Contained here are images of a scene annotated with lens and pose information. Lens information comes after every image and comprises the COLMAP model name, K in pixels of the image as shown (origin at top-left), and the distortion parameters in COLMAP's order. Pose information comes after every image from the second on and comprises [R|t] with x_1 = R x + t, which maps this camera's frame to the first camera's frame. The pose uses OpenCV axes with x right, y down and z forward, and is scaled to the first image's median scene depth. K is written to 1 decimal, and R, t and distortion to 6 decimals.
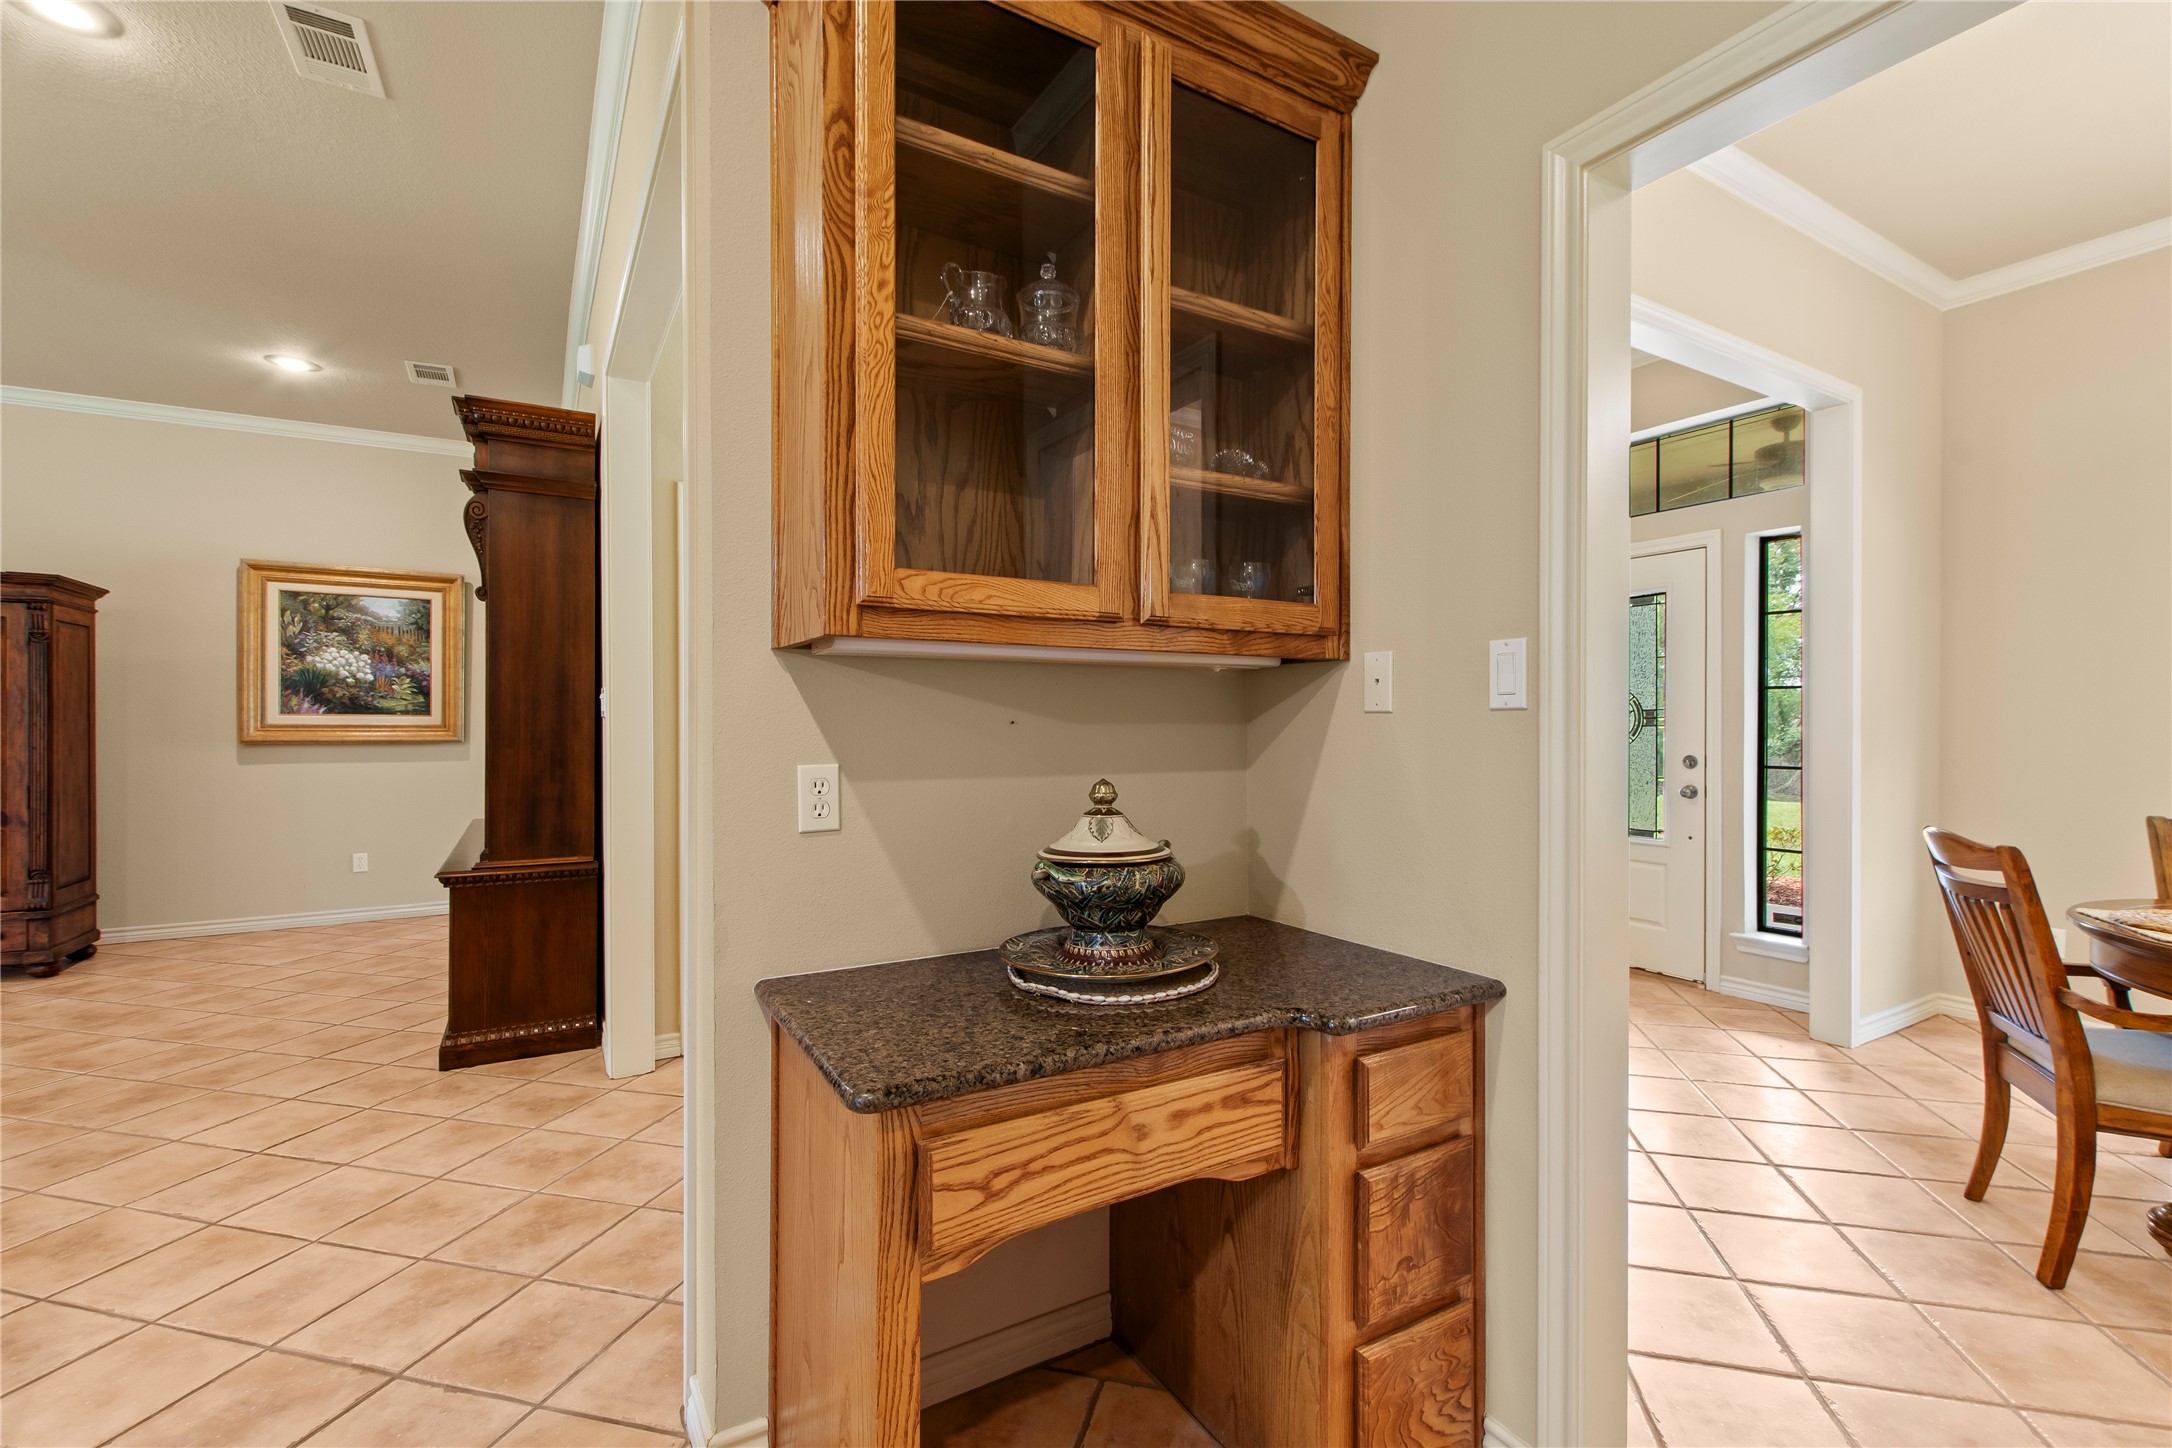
lens RADIAL K [[945.7, 0, 1081.5], [0, 945.7, 727.9], [0, 0, 1]] dist [0.009668, -0.002820]
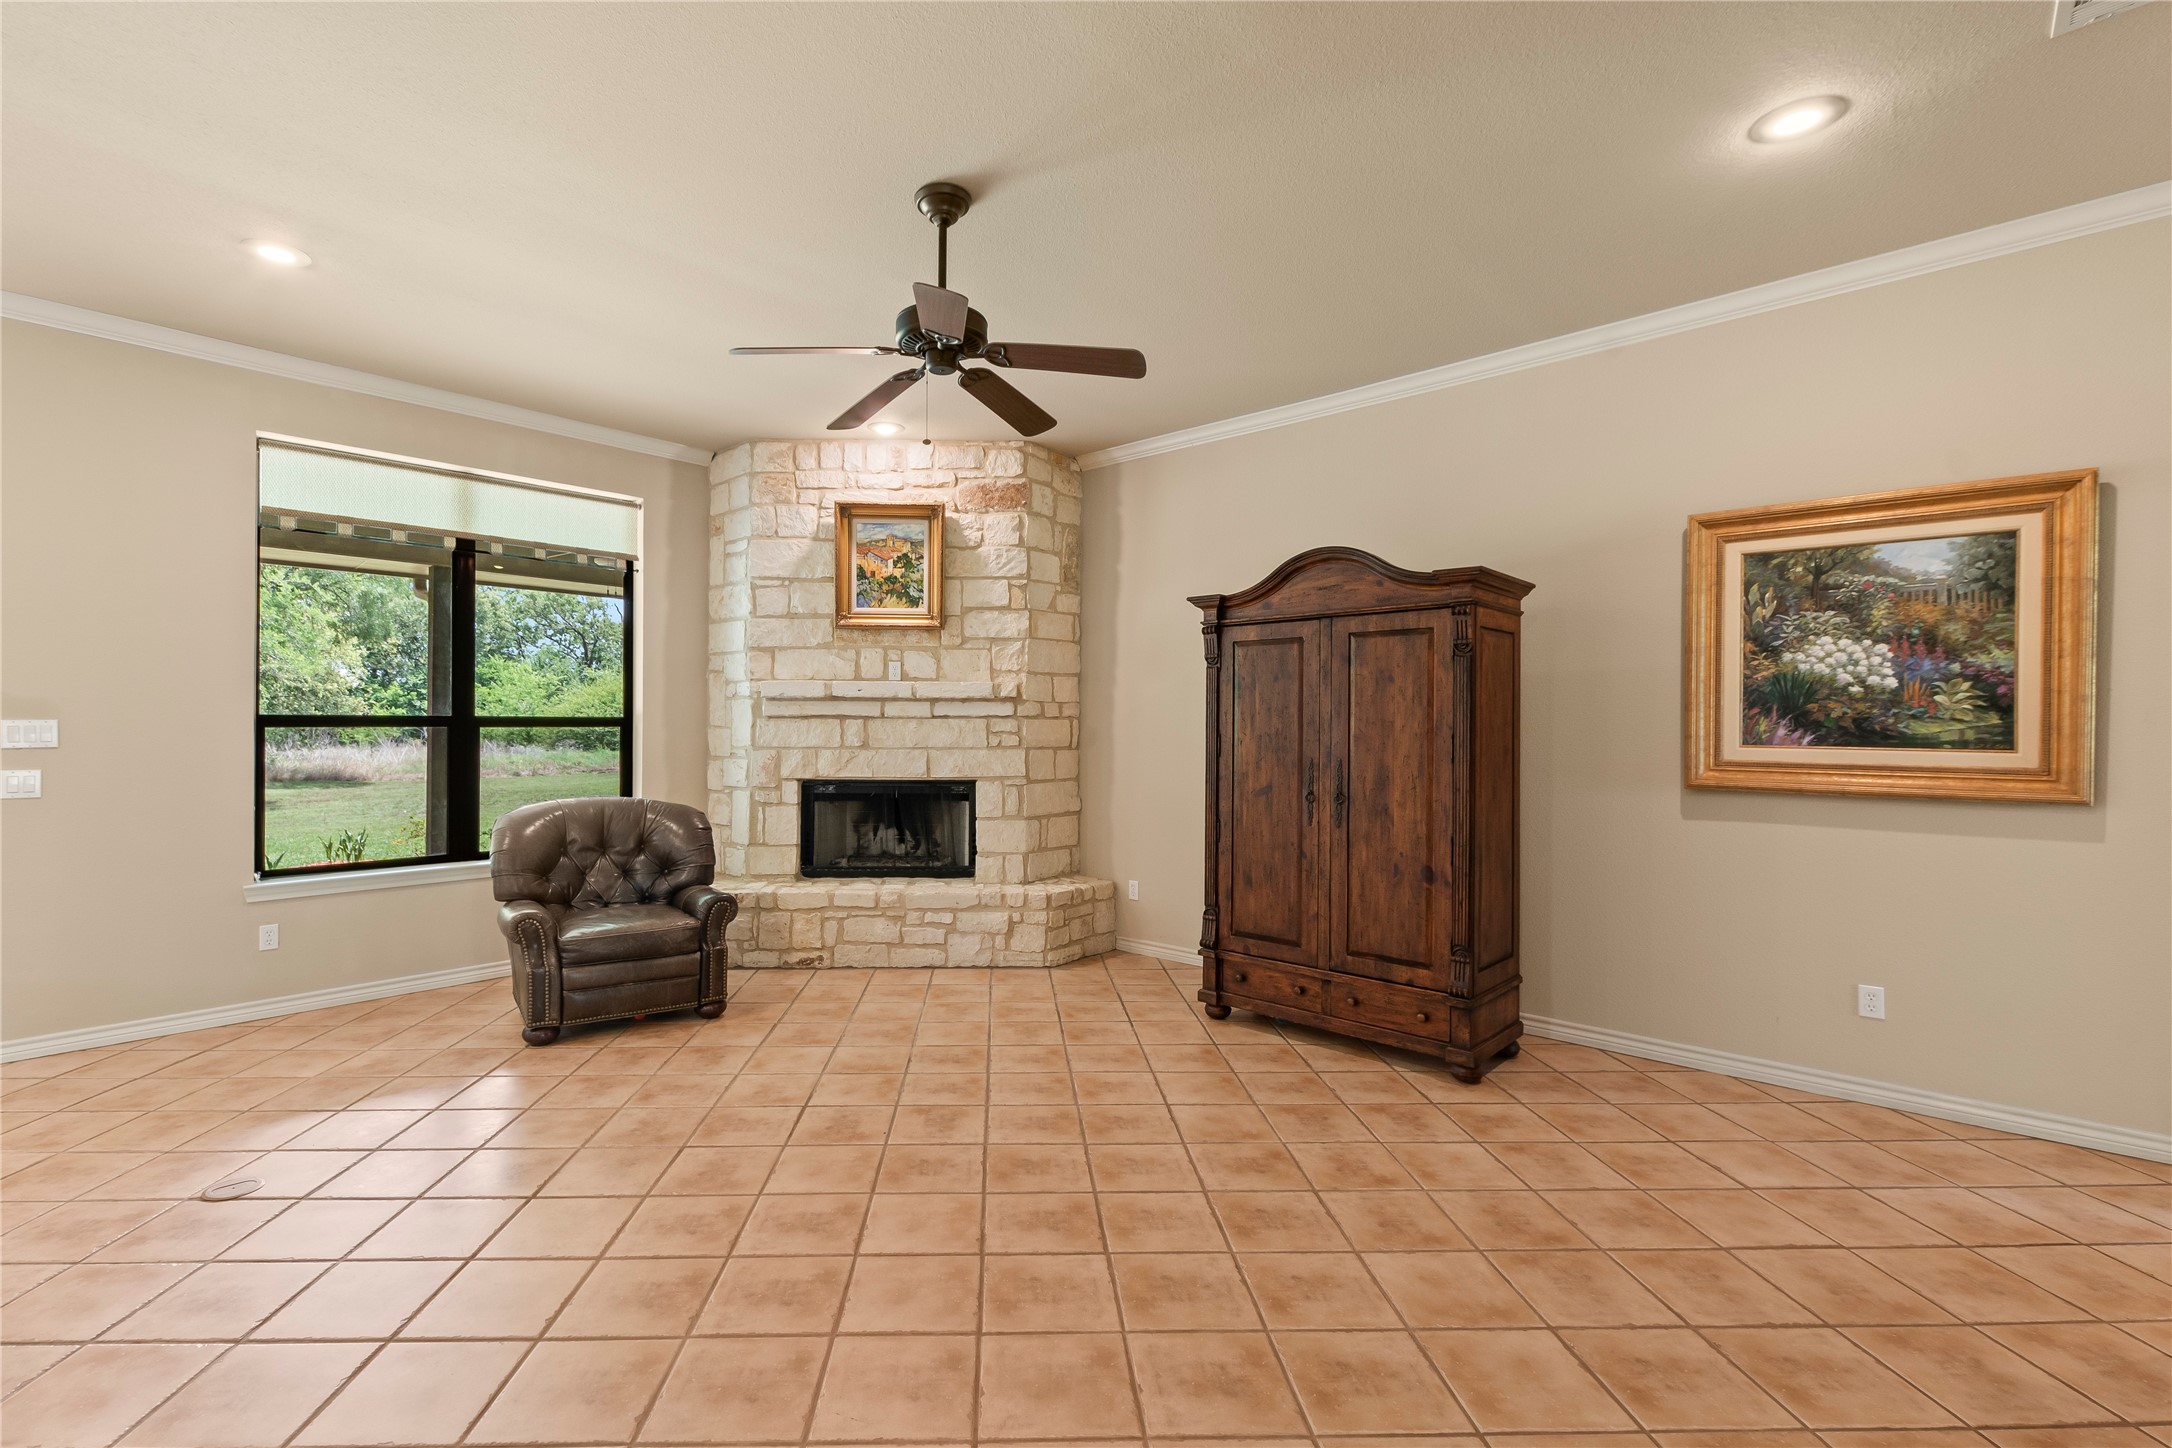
lens RADIAL K [[945.7, 0, 1046.4], [0, 945.7, 719.6], [0, 0, 1]] dist [0.009668, -0.002820]
pose [[0.280858, -0.002949, -0.959745, -0.353652], [-0.009946, 0.999933, -0.005983, -0.023369], [0.959698, 0.011226, 0.280810, 0.362296]]
